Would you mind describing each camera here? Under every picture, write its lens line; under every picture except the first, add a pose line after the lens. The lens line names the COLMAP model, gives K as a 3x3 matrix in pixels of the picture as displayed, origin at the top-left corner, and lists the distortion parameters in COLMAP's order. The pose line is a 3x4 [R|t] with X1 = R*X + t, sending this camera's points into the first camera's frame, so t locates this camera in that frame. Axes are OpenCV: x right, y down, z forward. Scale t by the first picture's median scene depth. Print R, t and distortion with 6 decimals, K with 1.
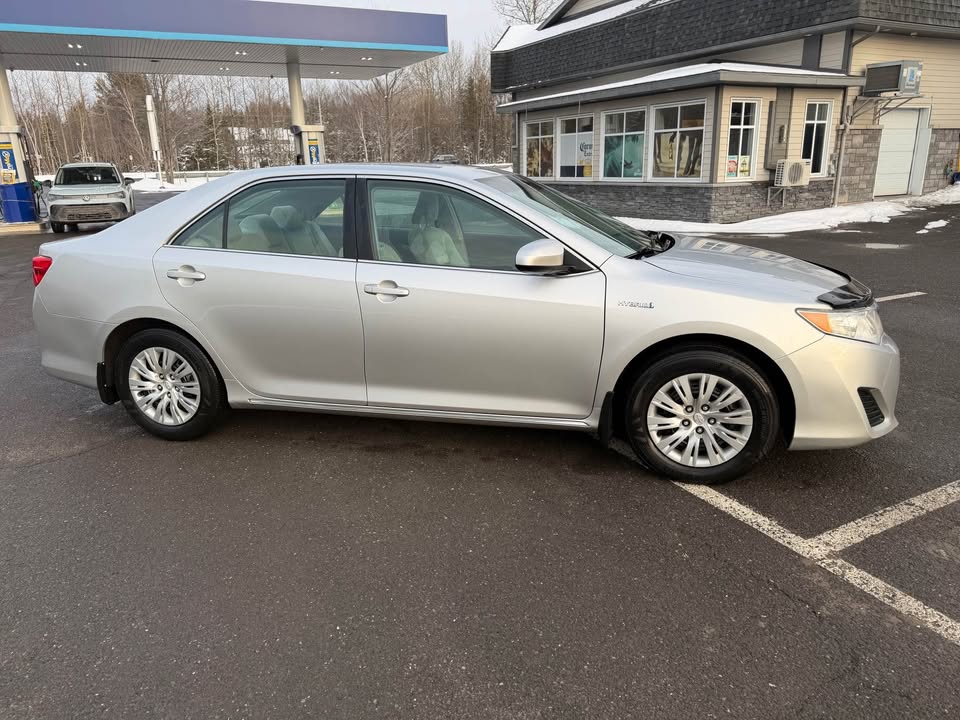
lens RADIAL K [[680.1, 0, 482.4], [0, 680.1, 364.2], [0, 0, 1]] dist [0.036564, -0.042457]
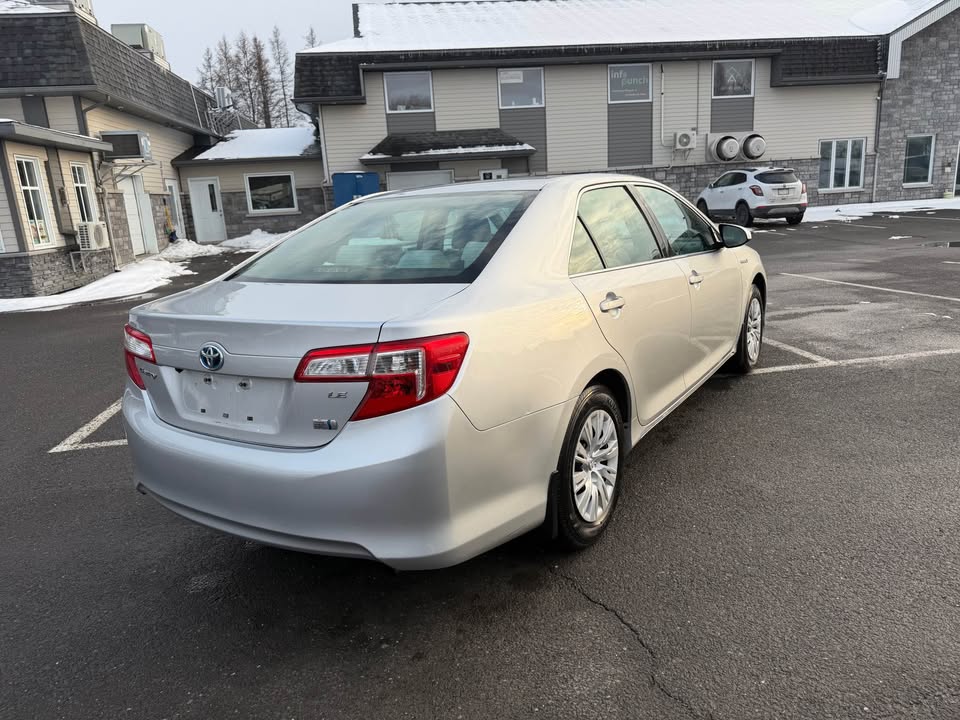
lens RADIAL K [[680.1, 0, 483.3], [0, 680.1, 368.1], [0, 0, 1]] dist [0.036564, -0.042457]
pose [[0.316283, -0.229394, 0.920513, -0.289096], [0.321186, 0.938913, 0.123621, -0.048877], [-0.892639, 0.256556, 0.370640, 0.204755]]
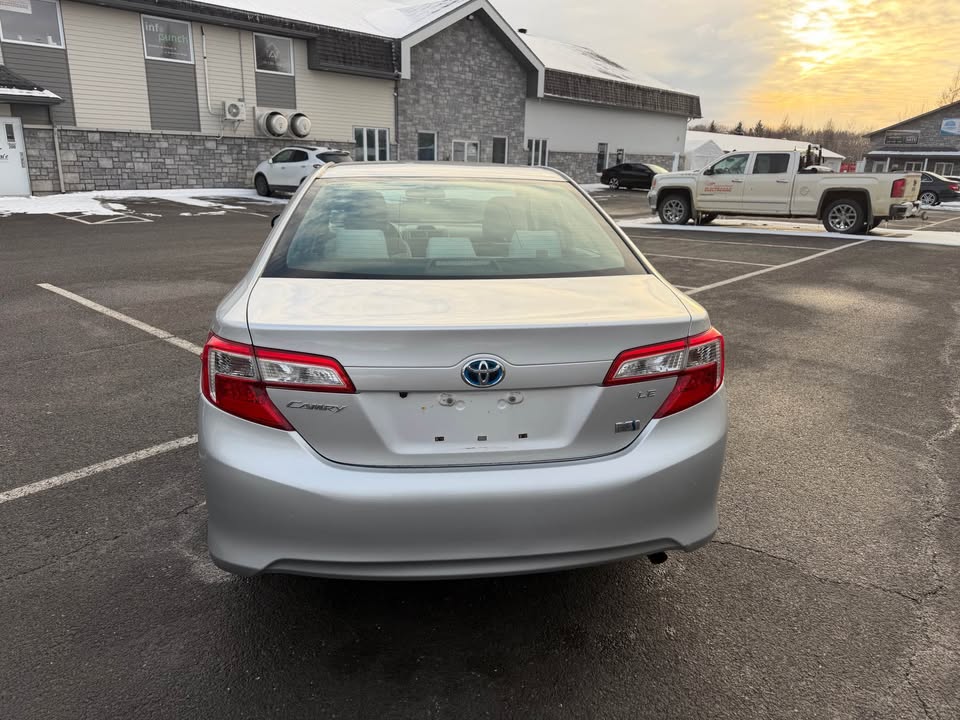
lens RADIAL K [[680.1, 0, 474.7], [0, 680.1, 361.3], [0, 0, 1]] dist [0.036564, -0.042457]
pose [[-0.358553, -0.253701, 0.898374, -0.281443], [0.252440, 0.900156, 0.354956, -0.097989], [-0.898729, 0.354056, -0.258709, 0.344364]]
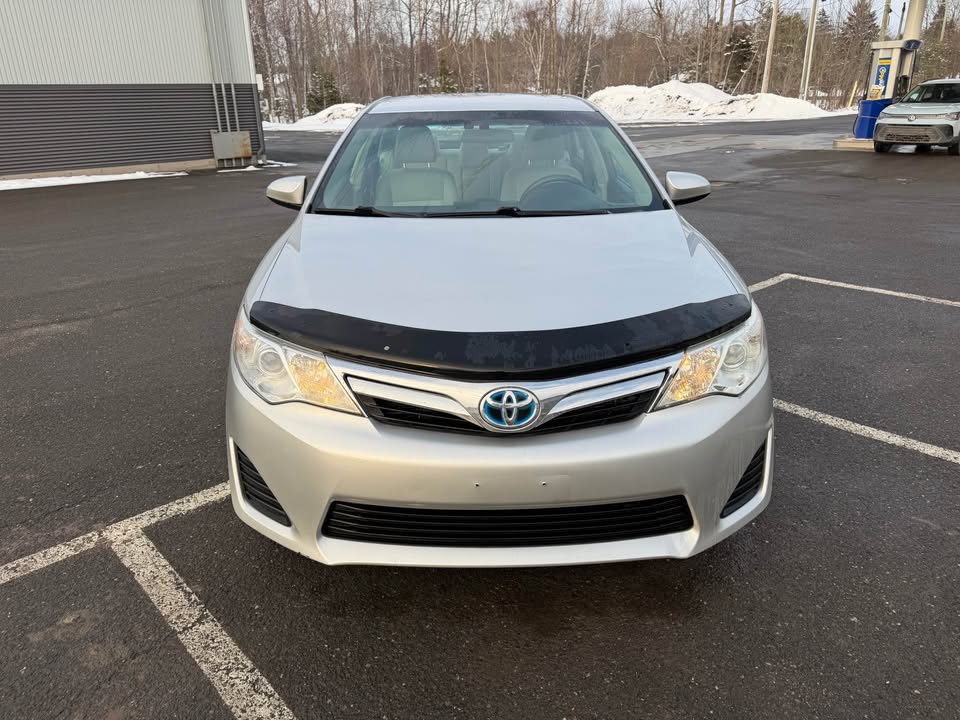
lens RADIAL K [[680.1, 0, 473.2], [0, 680.1, 347.9], [0, 0, 1]] dist [0.036564, -0.042457]
pose [[0.268152, 0.351560, -0.896939, 0.240220], [-0.265878, 0.921884, 0.281849, -0.062301], [0.925961, 0.162898, 0.340677, 0.191122]]
